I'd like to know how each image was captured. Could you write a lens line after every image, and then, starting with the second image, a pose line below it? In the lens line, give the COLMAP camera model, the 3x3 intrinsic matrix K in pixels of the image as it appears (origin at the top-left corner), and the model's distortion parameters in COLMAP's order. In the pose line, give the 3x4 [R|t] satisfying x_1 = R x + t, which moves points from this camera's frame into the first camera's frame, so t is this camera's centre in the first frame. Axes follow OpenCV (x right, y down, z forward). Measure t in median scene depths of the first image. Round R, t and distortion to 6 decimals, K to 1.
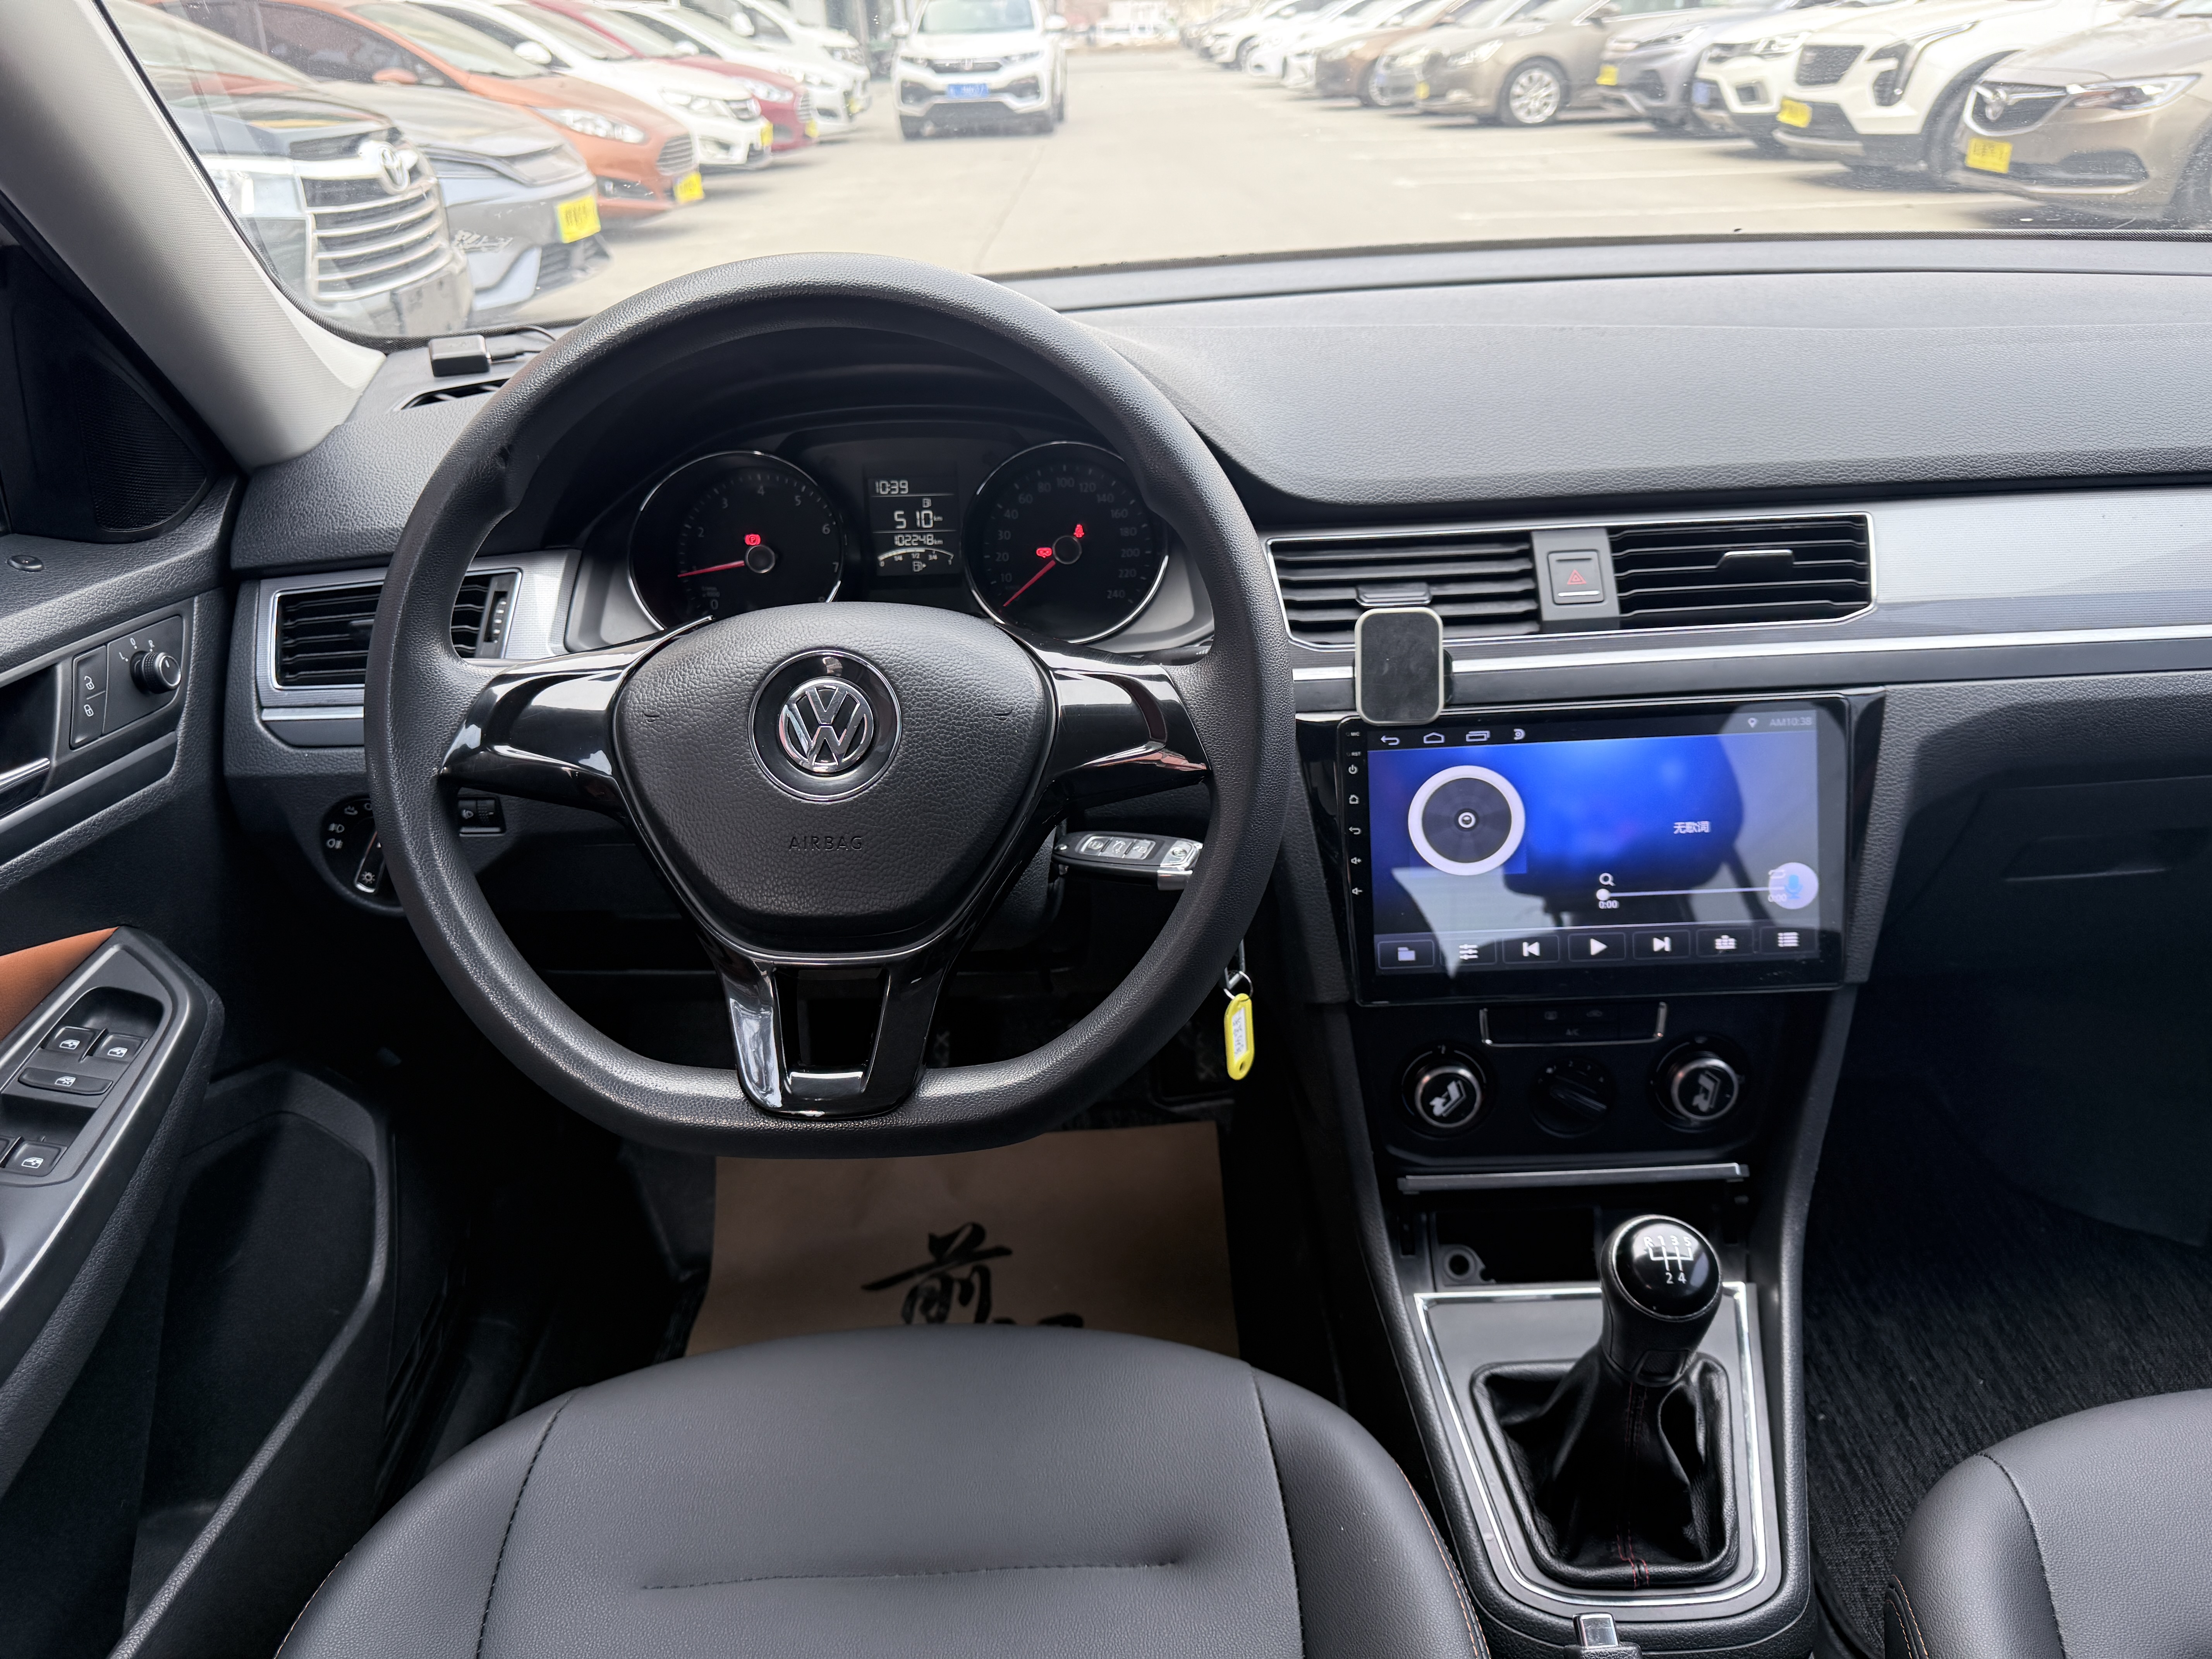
lens RADIAL K [[1603.6, 0, 1112.1], [0, 1603.6, 823.6], [0, 0, 1]] dist [0.001571, -0.001998]
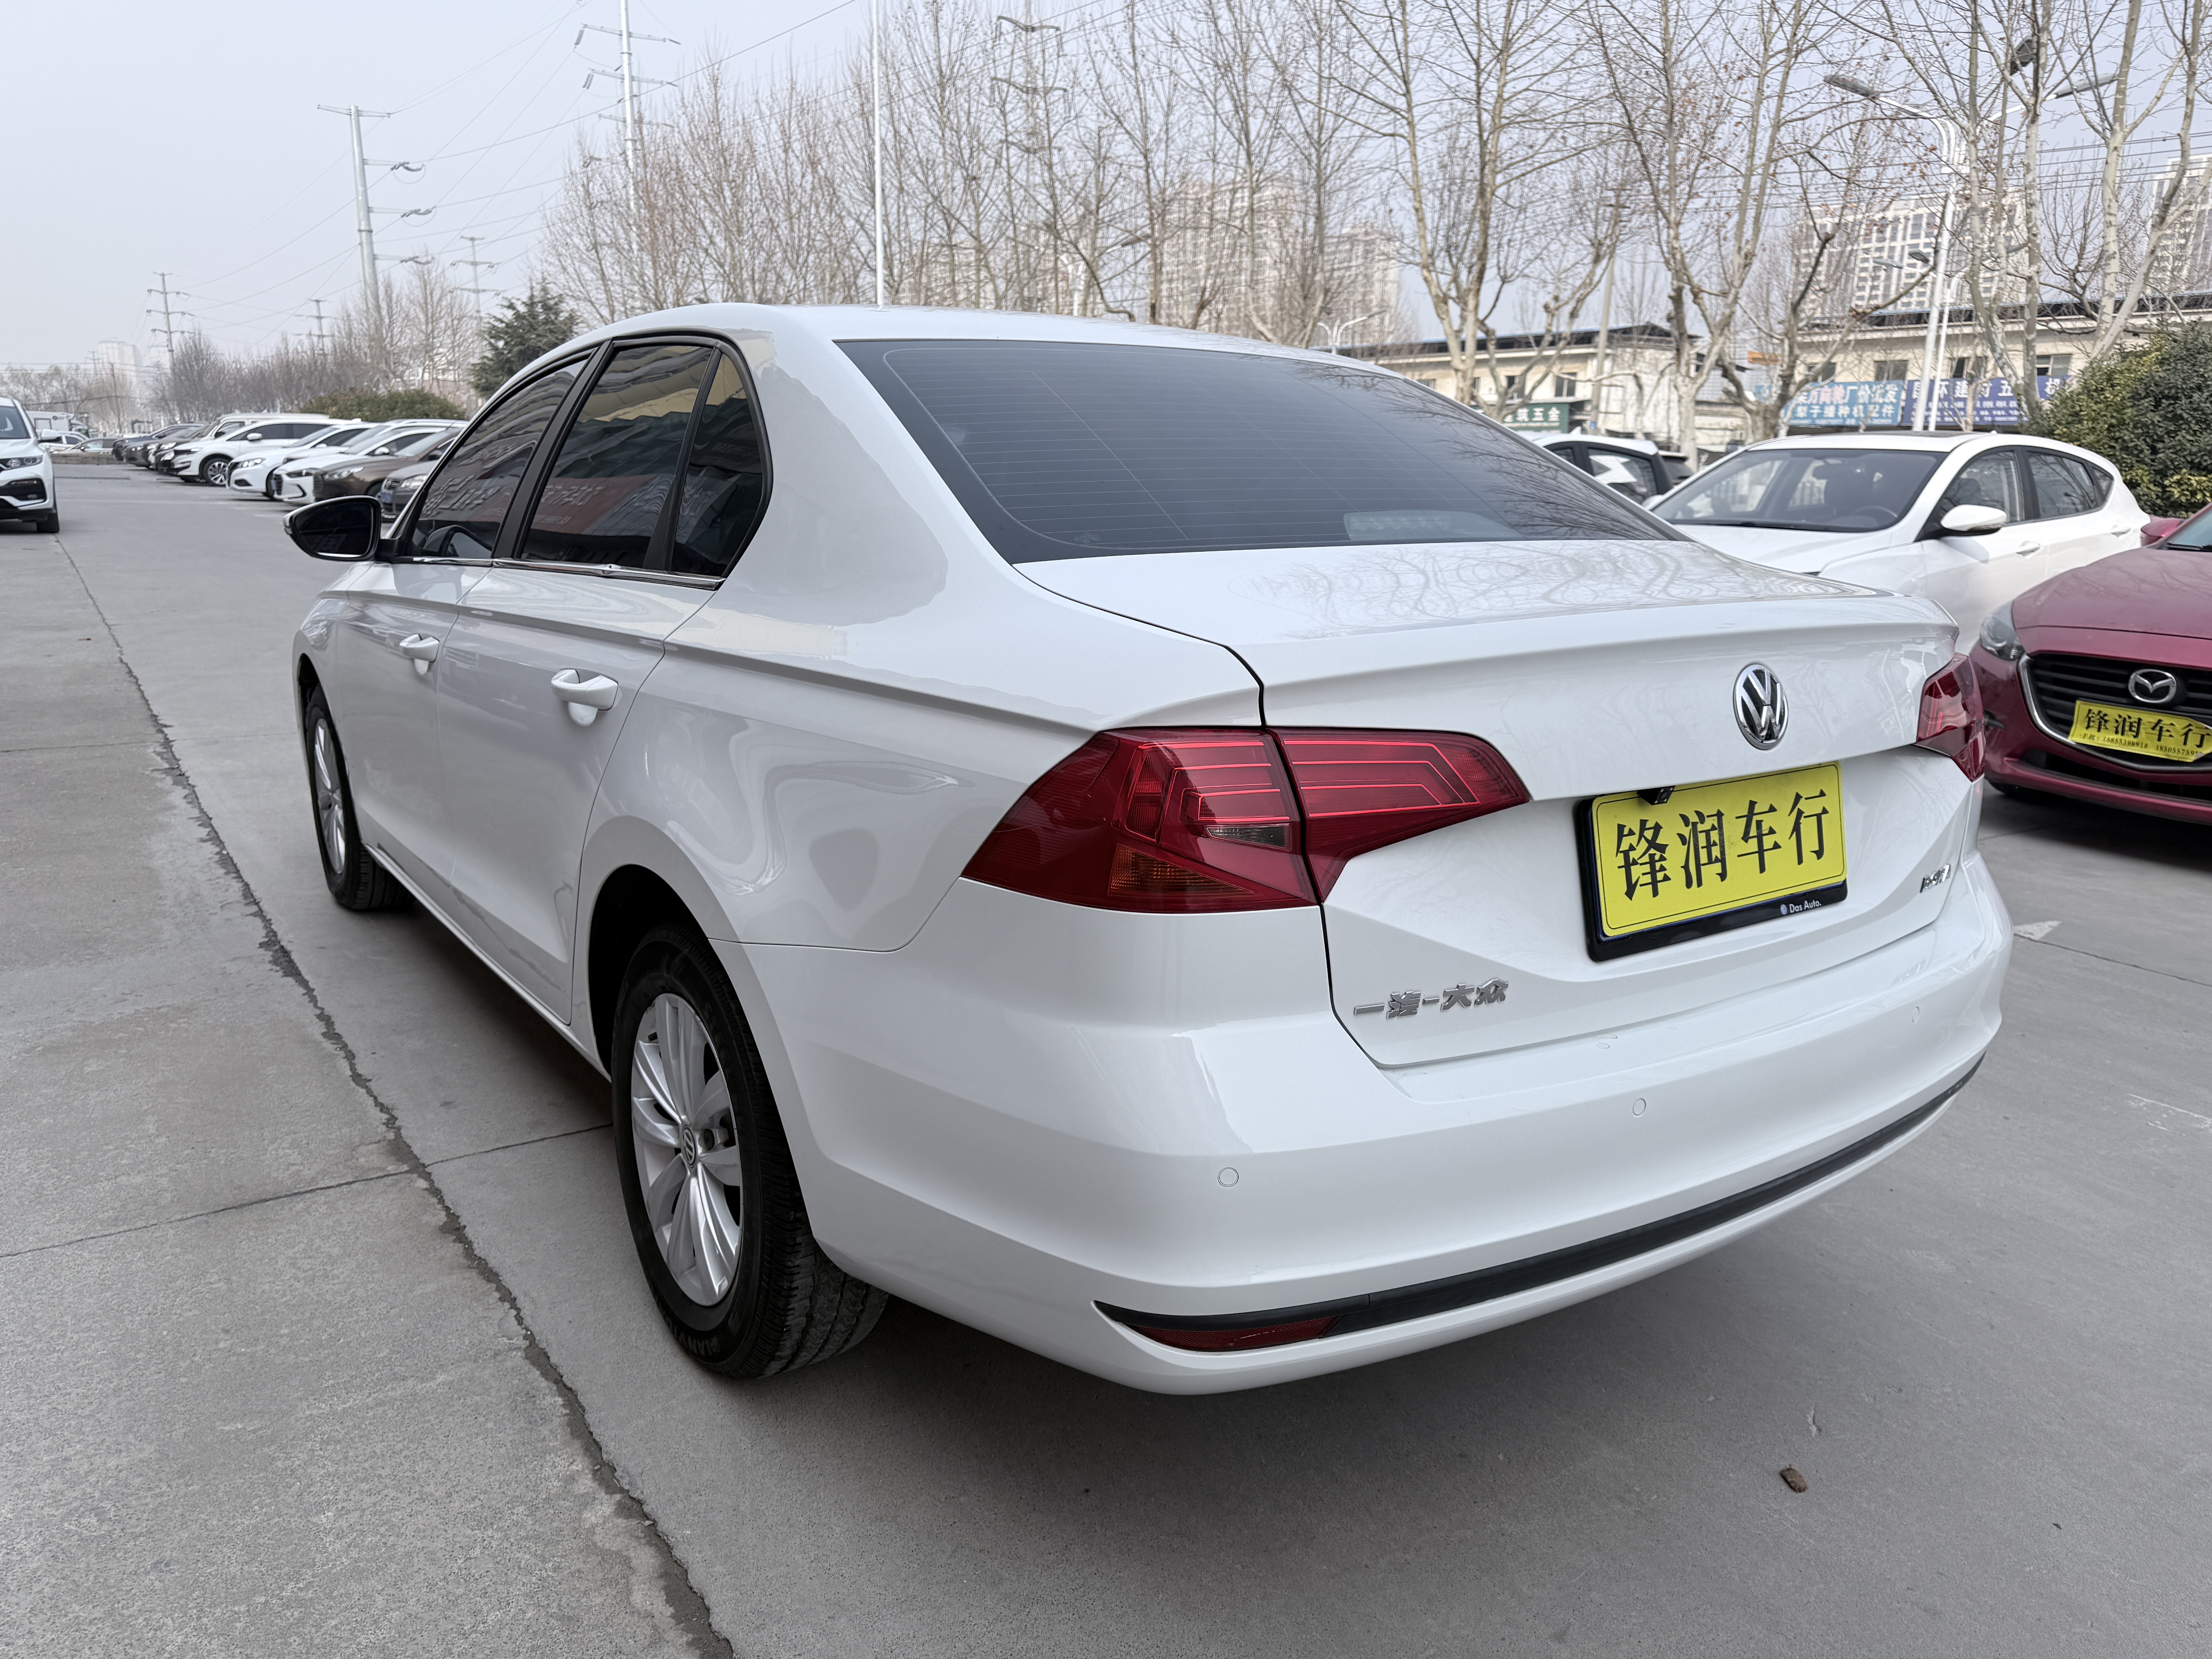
lens RADIAL K [[1586.2, 0, 1101.6], [0, 1586.2, 824.8], [0, 0, 1]] dist [0.015050, -0.008564]
pose [[0.824675, -0.069417, 0.561331, -0.163088], [0.201322, 0.963470, -0.176624, 0.168847], [-0.528564, 0.258665, 0.808524, -0.338470]]
